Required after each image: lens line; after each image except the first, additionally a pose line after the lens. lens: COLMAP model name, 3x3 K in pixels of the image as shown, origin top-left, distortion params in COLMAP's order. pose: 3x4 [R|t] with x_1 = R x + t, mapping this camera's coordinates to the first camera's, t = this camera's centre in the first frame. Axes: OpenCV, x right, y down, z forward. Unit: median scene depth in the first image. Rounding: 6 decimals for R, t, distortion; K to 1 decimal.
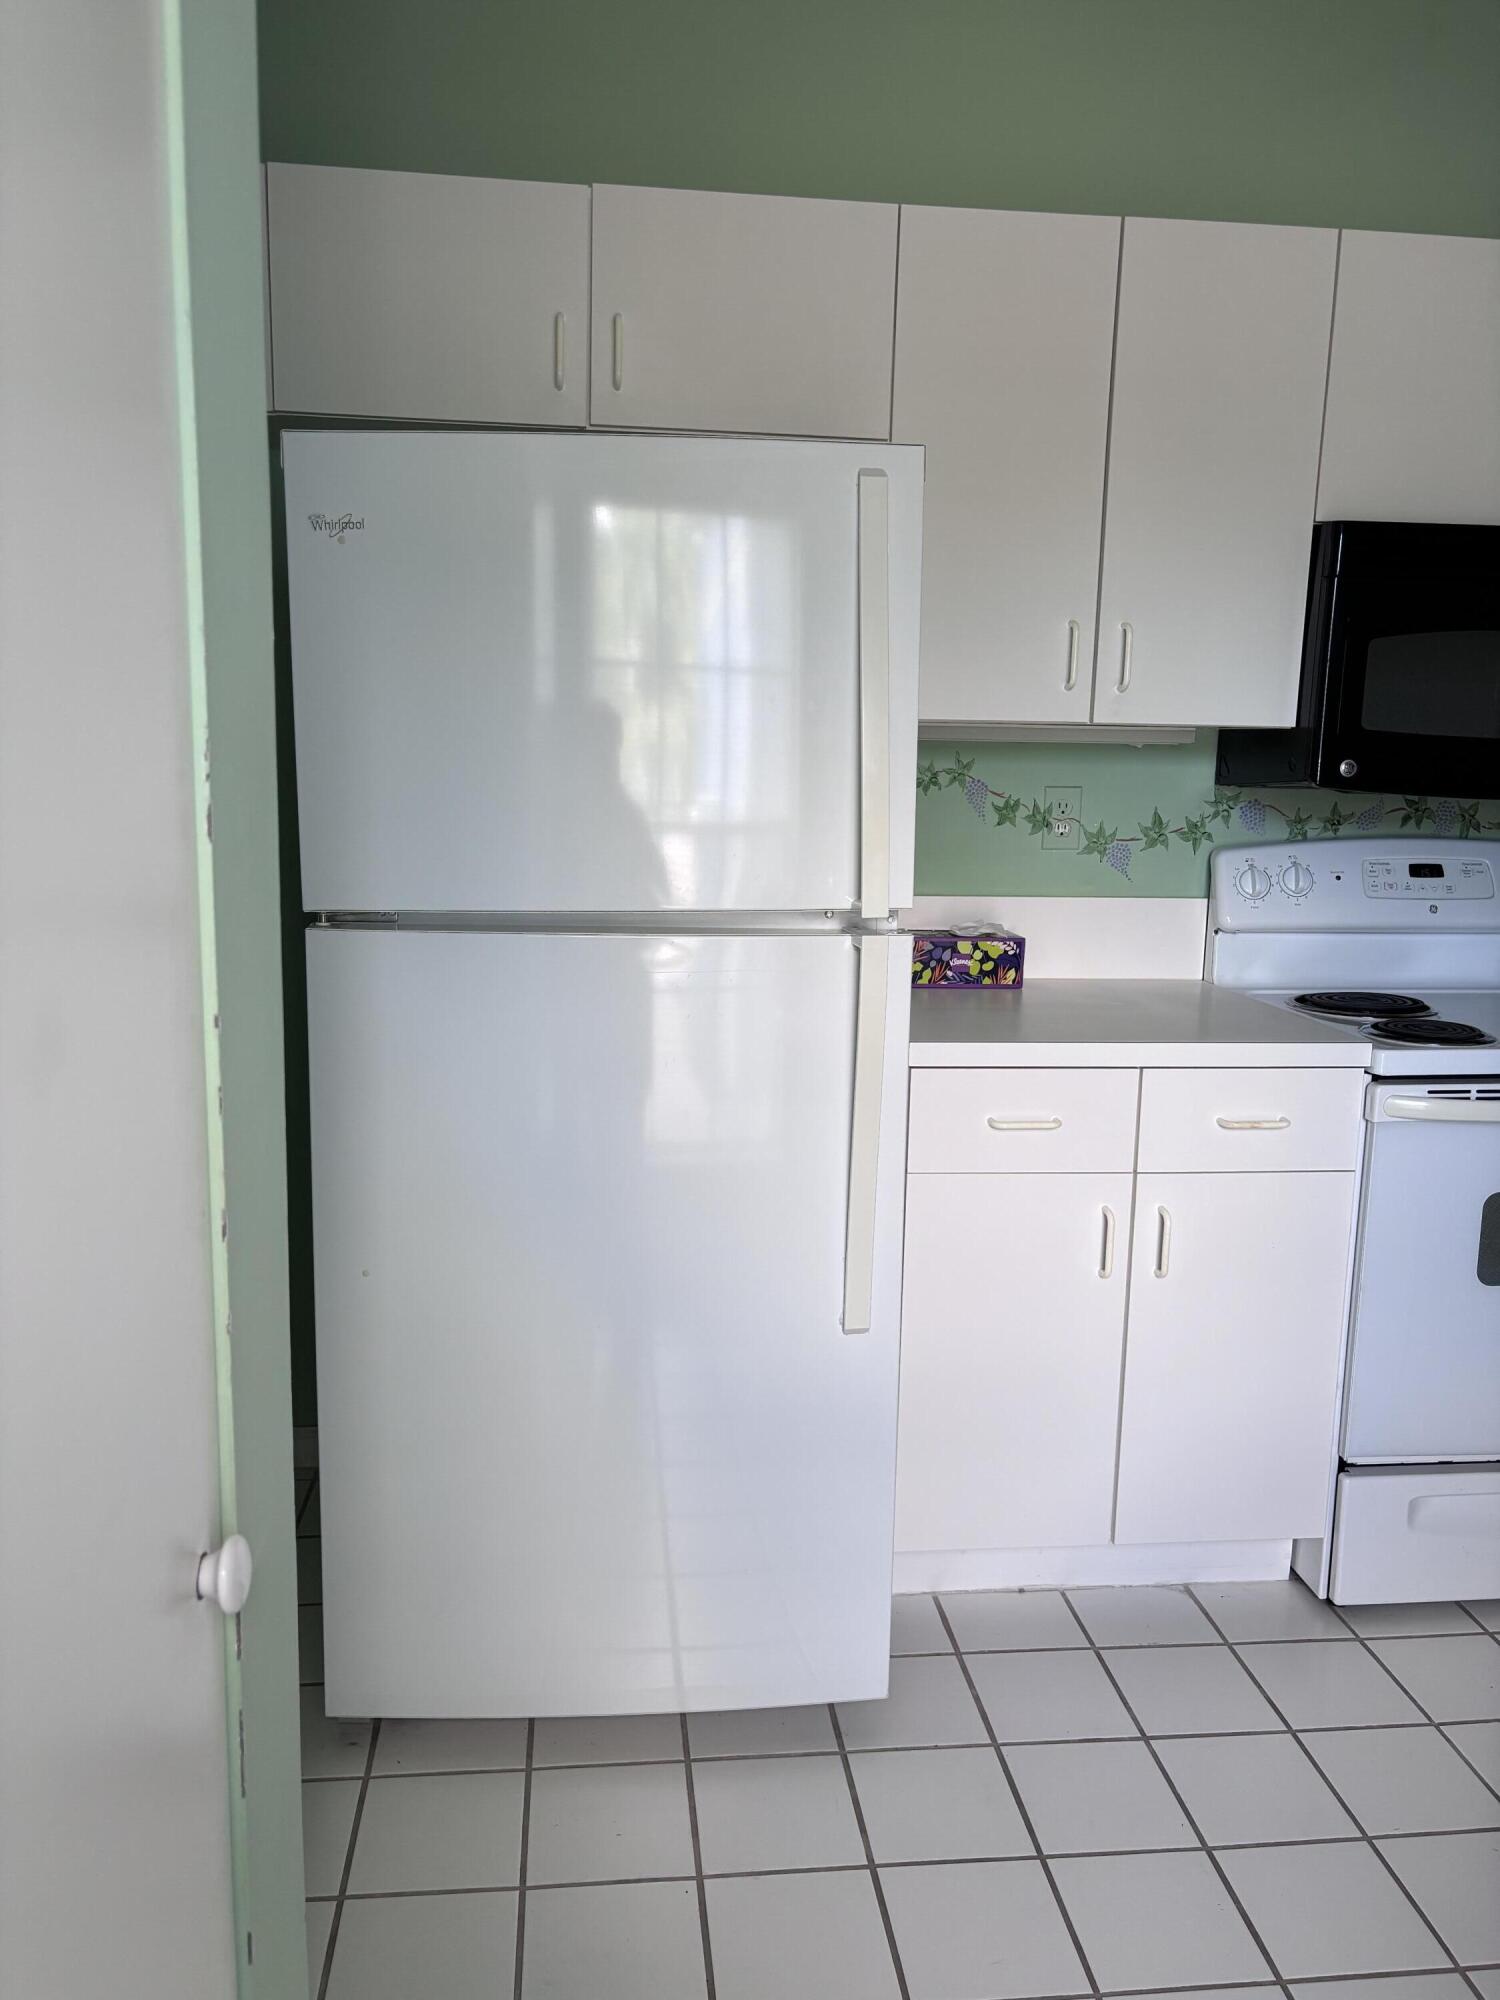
lens RADIAL K [[1525.4, 0, 750.0], [0, 1525.4, 1000.0], [0, 0, 1]] dist [0.051536, -0.053886]
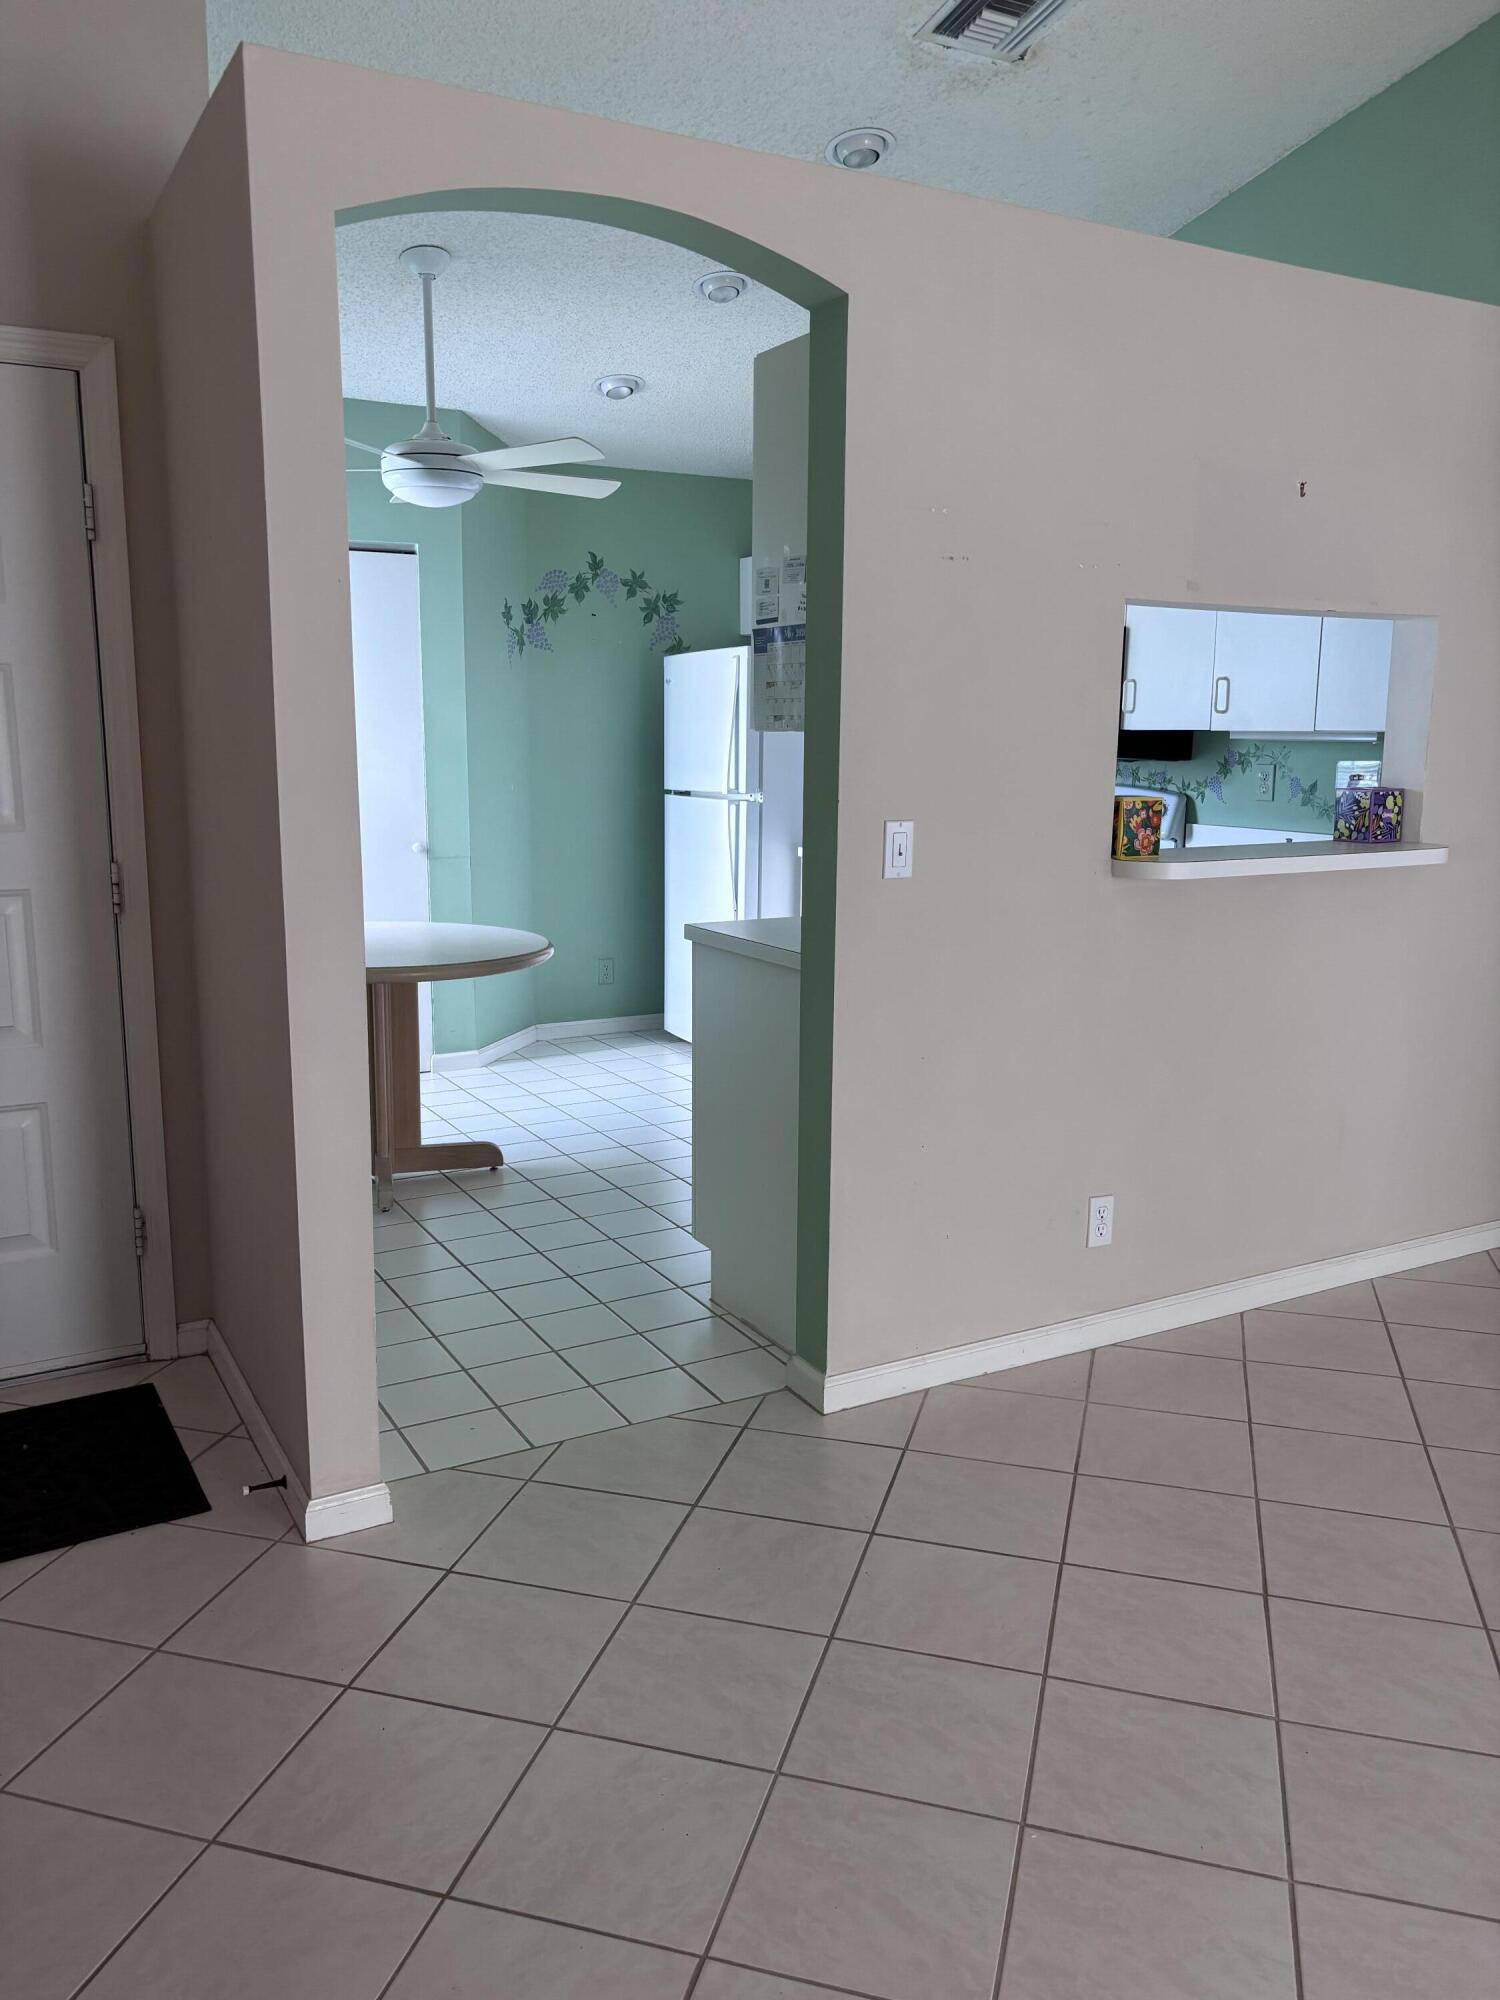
lens RADIAL K [[1506.1, 0, 745.8], [0, 1506.1, 1004.9], [0, 0, 1]] dist [0.045351, -0.057423]
pose [[0.387831, 0.142524, -0.910645, 2.104457], [-0.148572, 0.984720, 0.090843, 0.062473], [0.909678, 0.100064, 0.403080, -0.137260]]
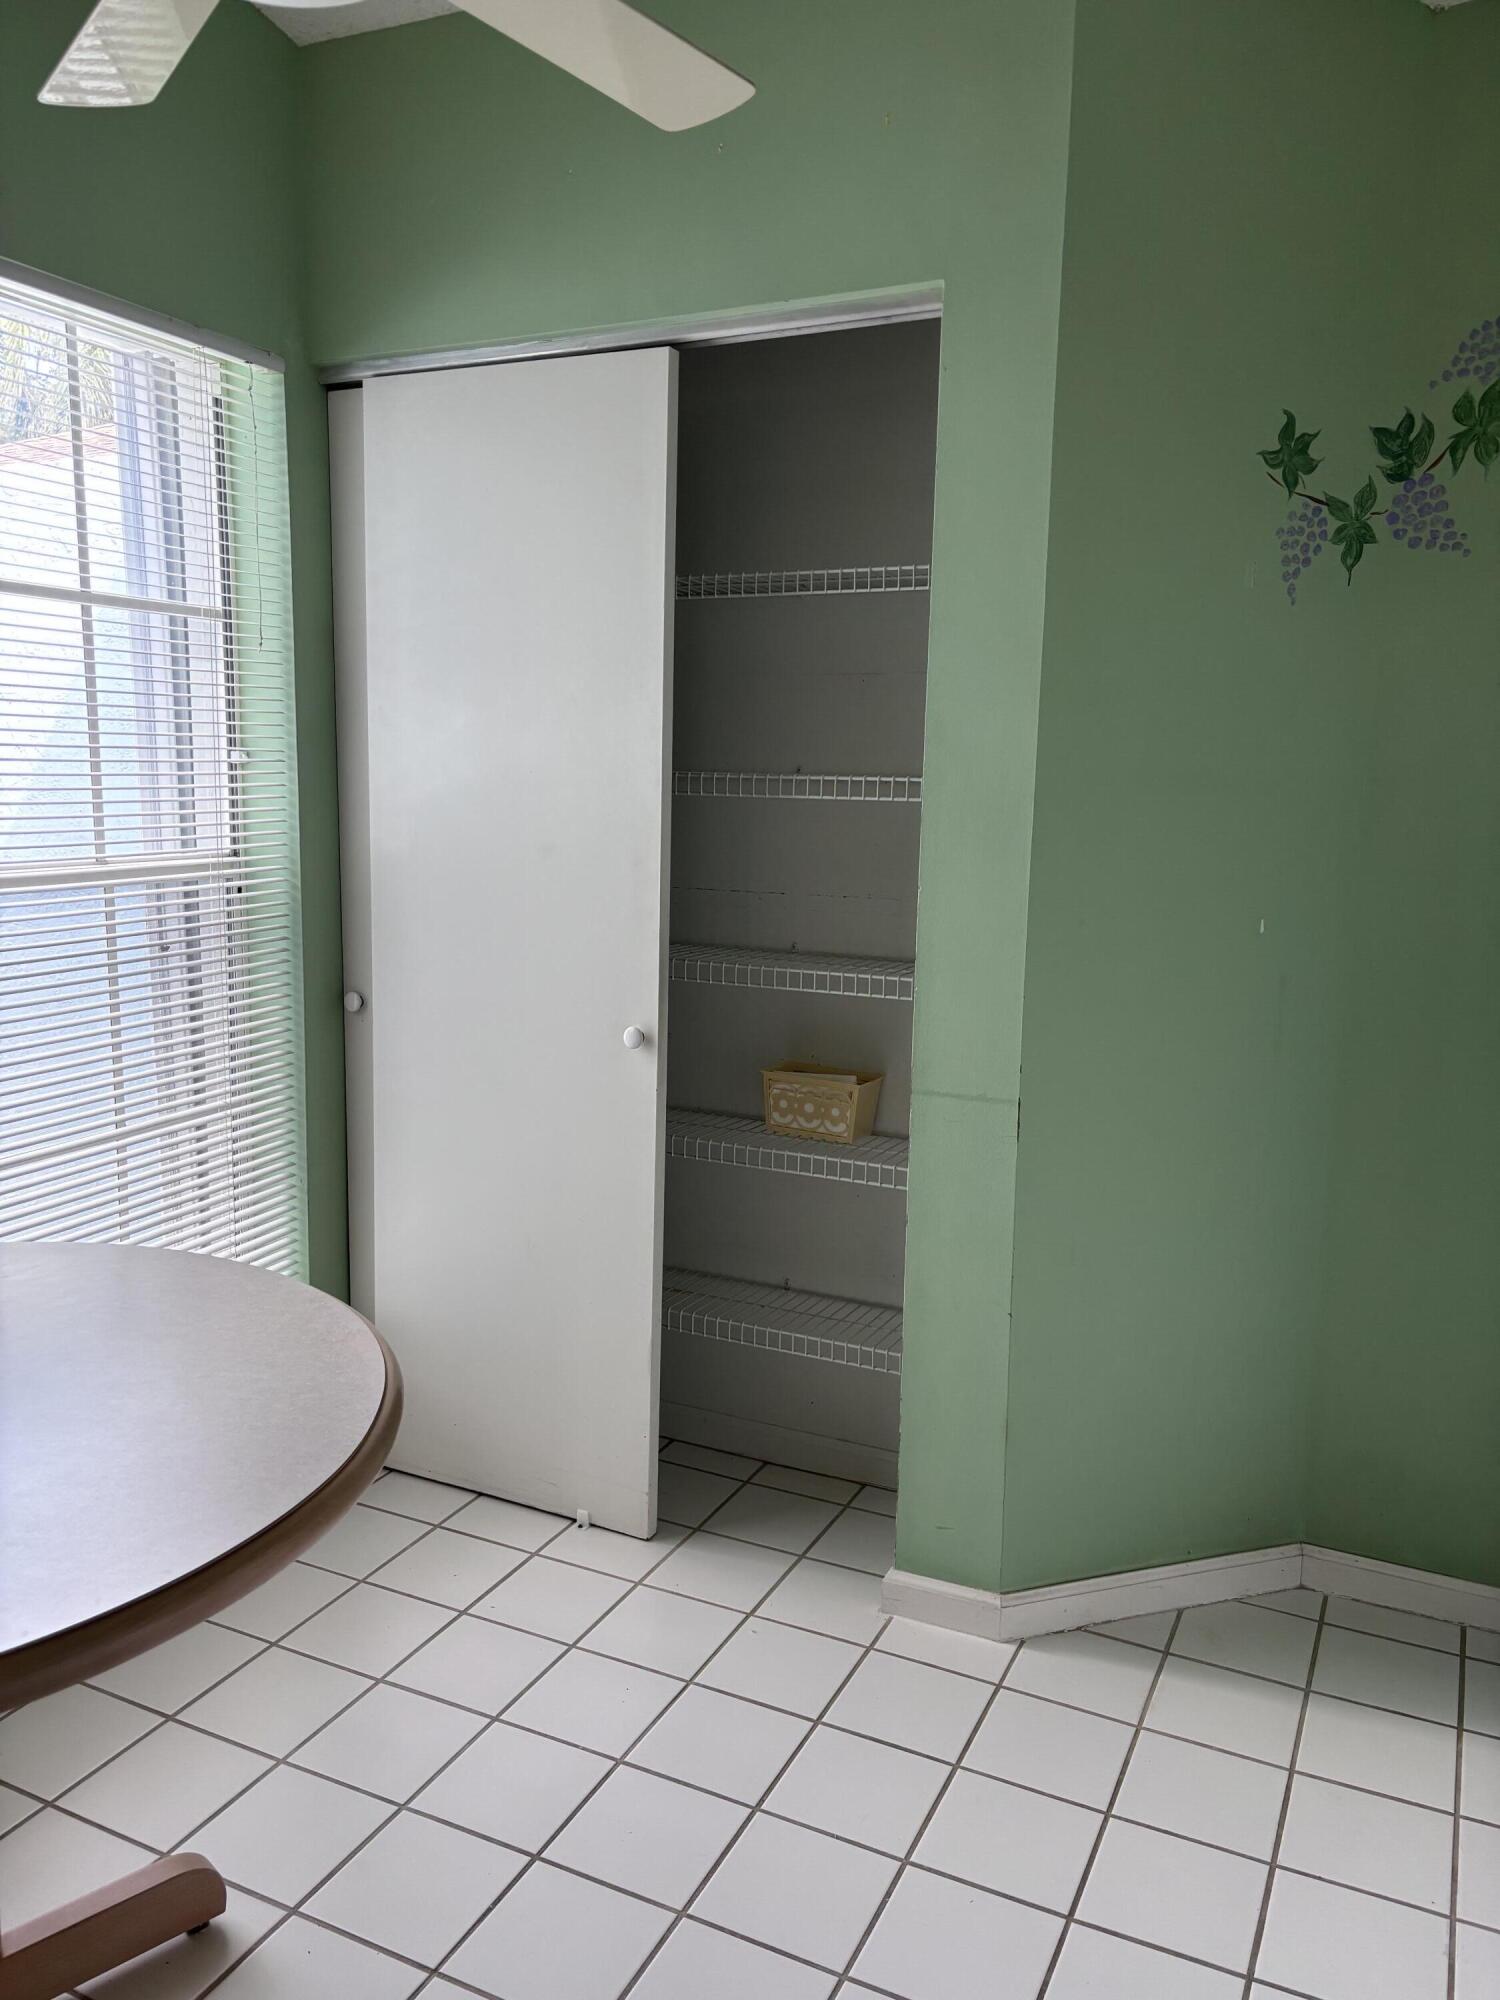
lens RADIAL K [[1506.1, 0, 745.8], [0, 1506.1, 1004.9], [0, 0, 1]] dist [0.045351, -0.057423]
pose [[-0.534673, 0.101836, -0.838900, 0.680604], [-0.169596, 0.959584, 0.224578, -0.106724], [0.827866, 0.262350, -0.495793, 0.638282]]
